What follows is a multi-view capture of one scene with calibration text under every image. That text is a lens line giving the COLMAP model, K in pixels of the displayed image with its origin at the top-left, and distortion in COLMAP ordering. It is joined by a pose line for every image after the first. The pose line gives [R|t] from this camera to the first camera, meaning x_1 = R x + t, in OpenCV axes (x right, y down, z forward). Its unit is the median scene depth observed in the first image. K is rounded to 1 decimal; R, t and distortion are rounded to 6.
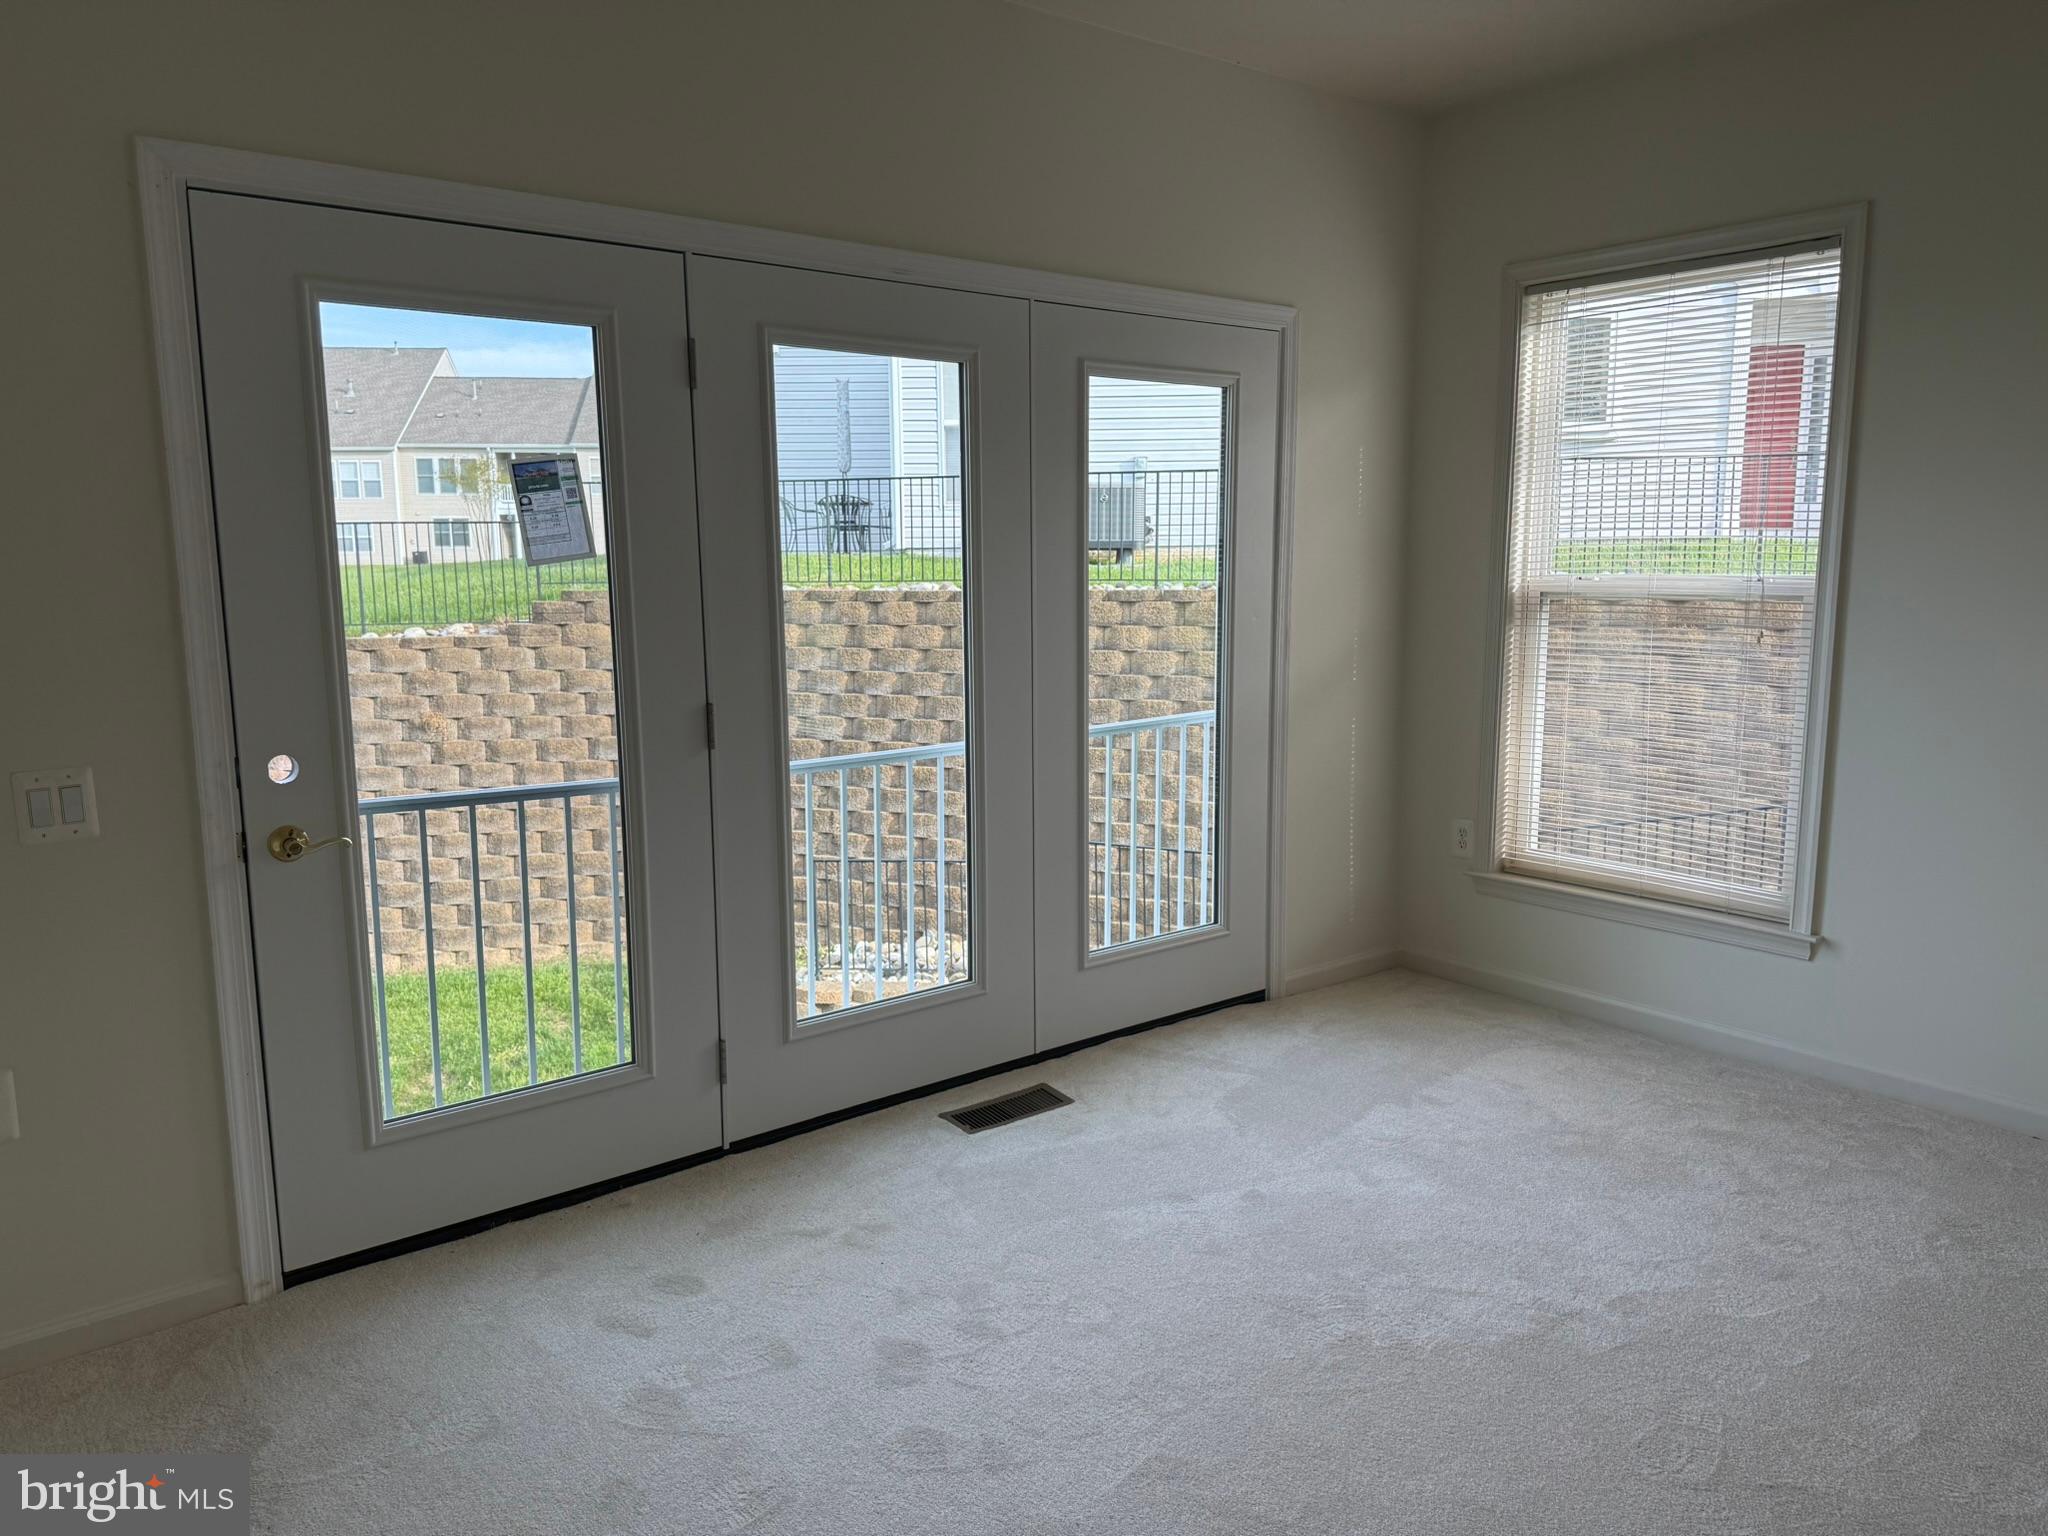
lens RADIAL K [[1438.3, 0, 1045.0], [0, 1438.3, 761.1], [0, 0, 1]] dist [0.049855, -0.067277]
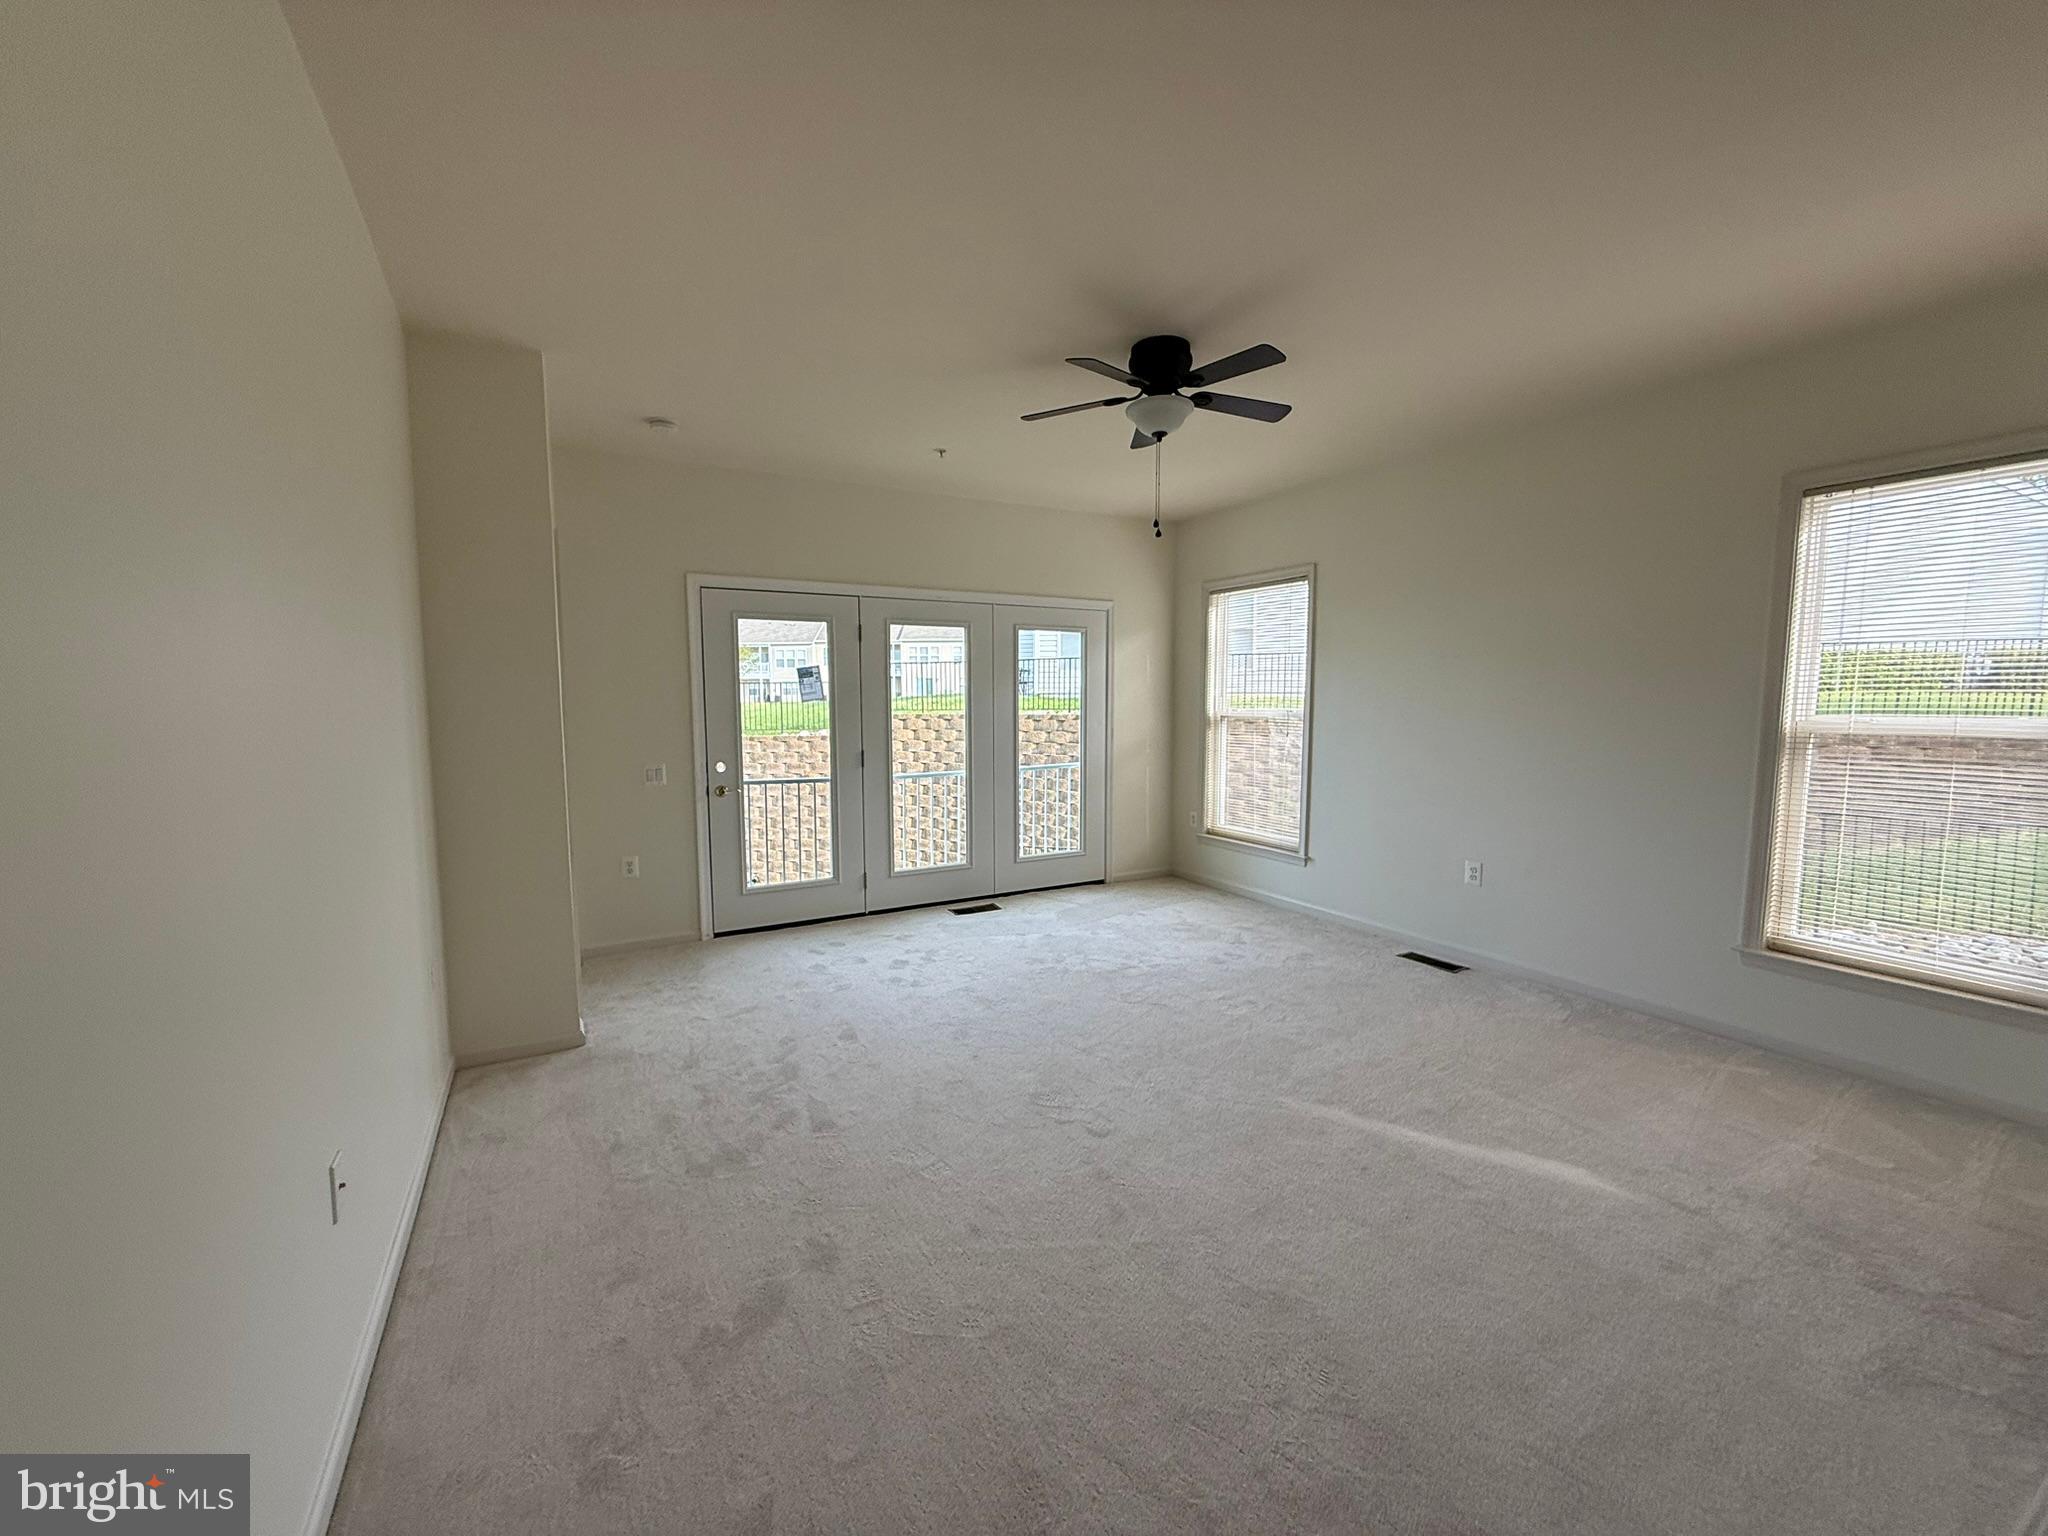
lens RADIAL K [[815.7, 0, 1027.7], [0, 815.7, 767.5], [0, 0, 1]] dist [0.000005, 0.000047]
pose [[0.986949, 0.017186, -0.160116, 0.268919], [-0.025873, 0.998295, -0.052325, 0.052475], [0.158944, 0.055784, 0.985710, -0.413166]]
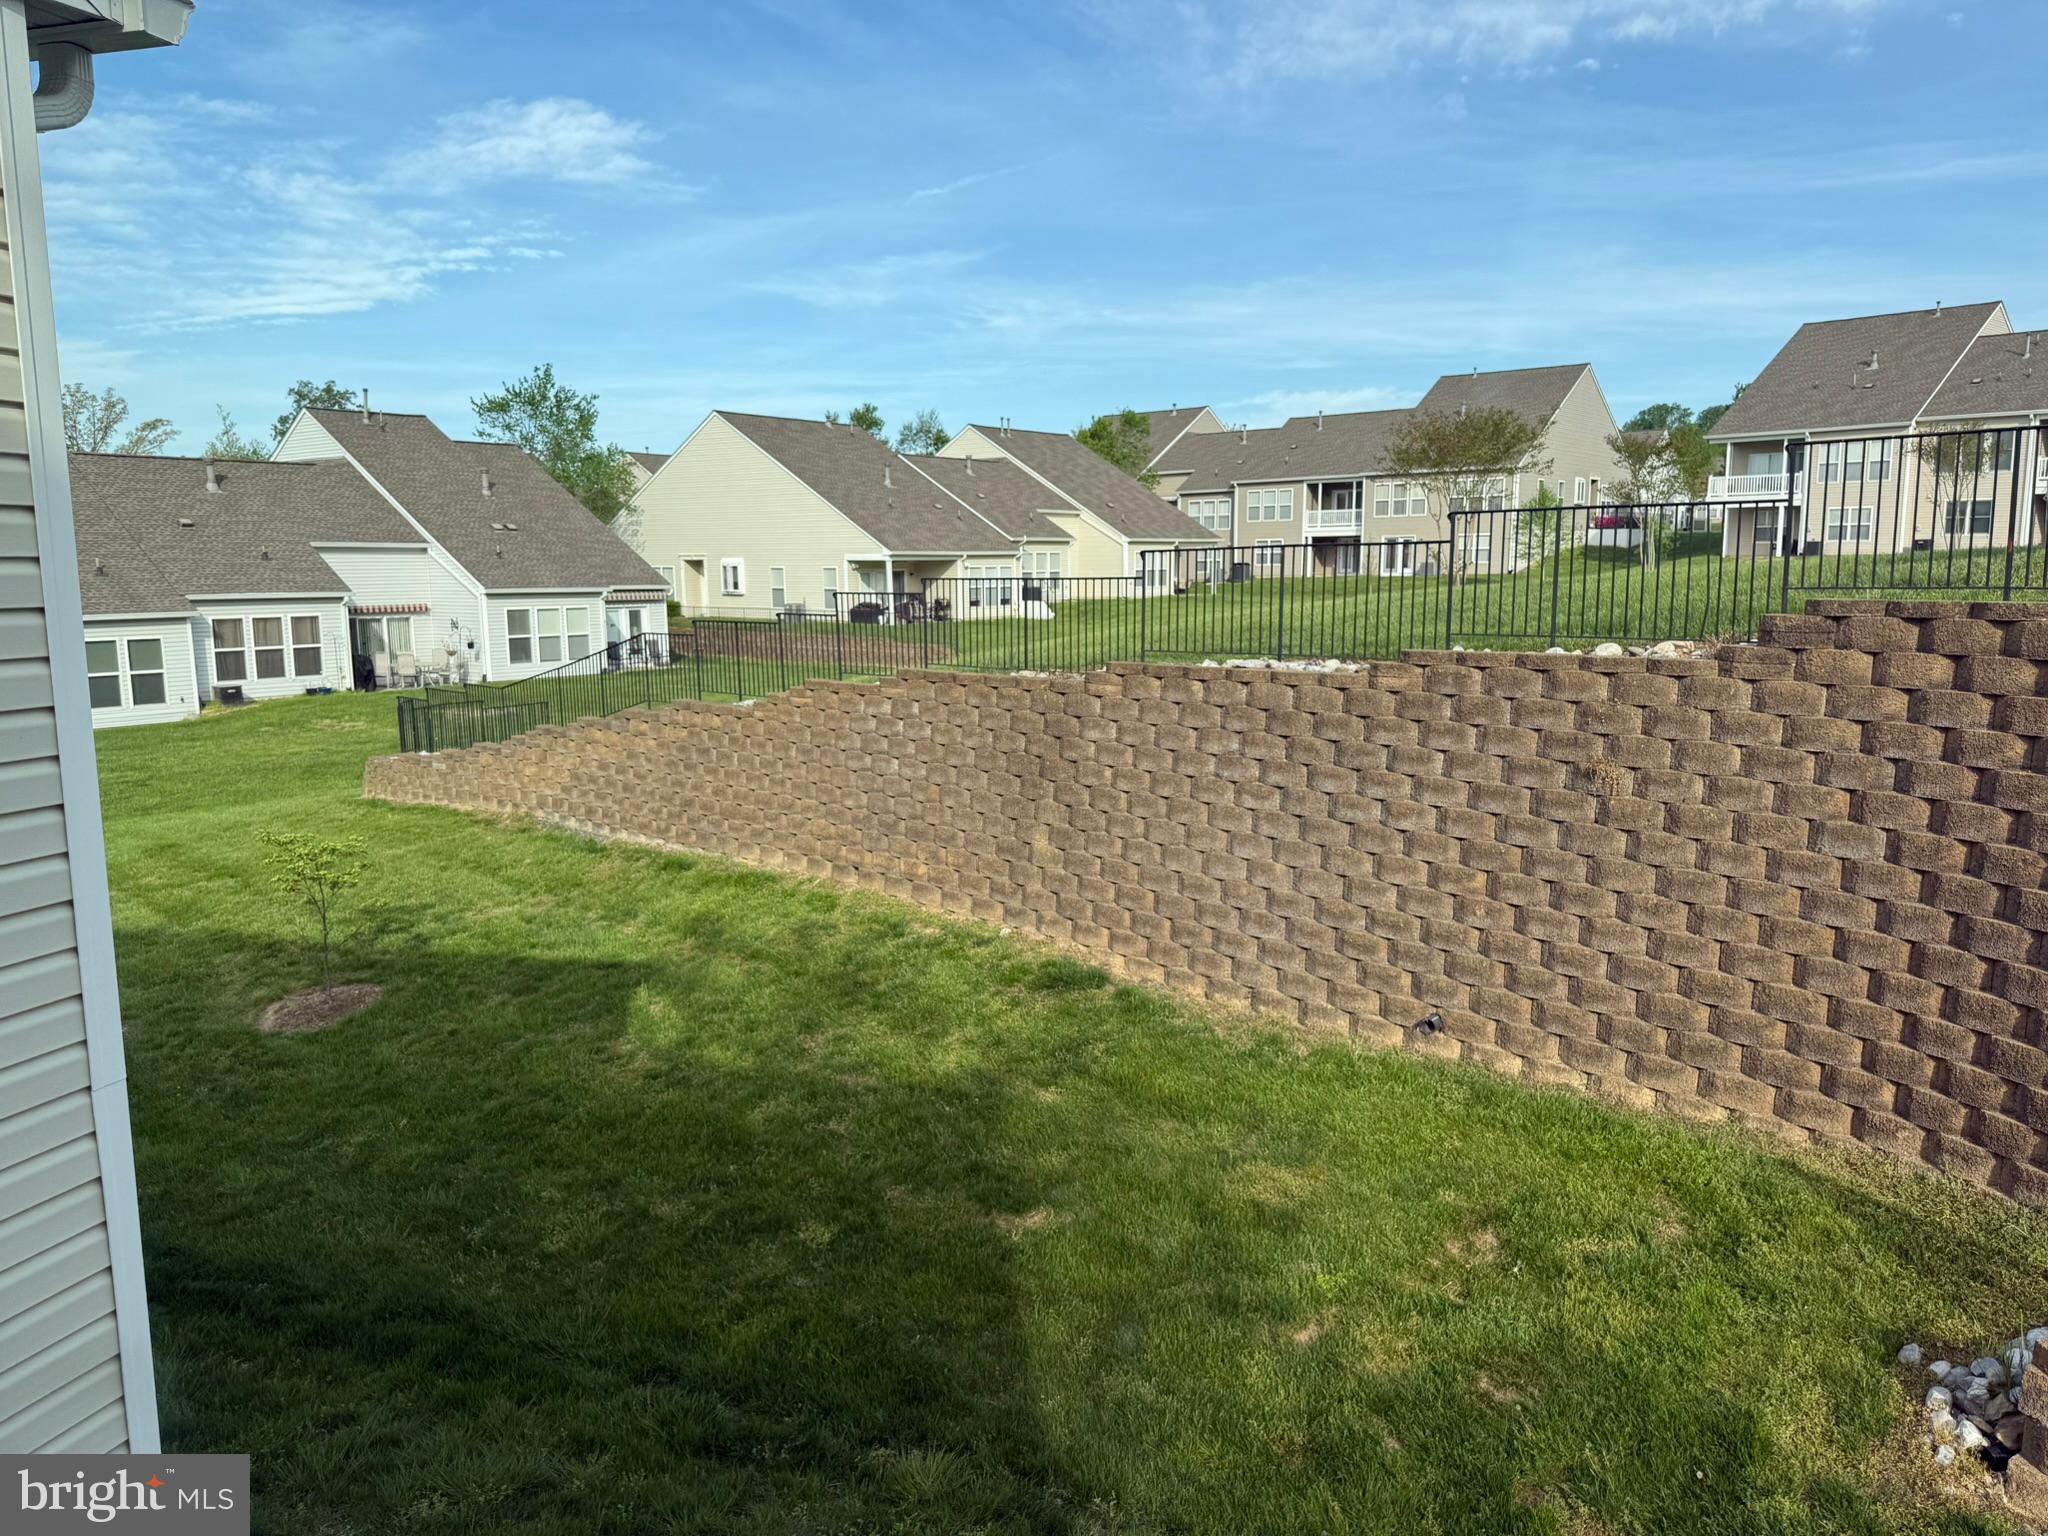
lens RADIAL K [[1438.3, 0, 1018.4], [0, 1438.3, 776.1], [0, 0, 1]] dist [0.049855, -0.067277]
pose [[0.558689, 0.125616, -0.819809, 0.095890], [-0.109880, 0.990961, 0.076959, -0.156731], [0.822066, 0.047085, 0.567441, 1.032007]]
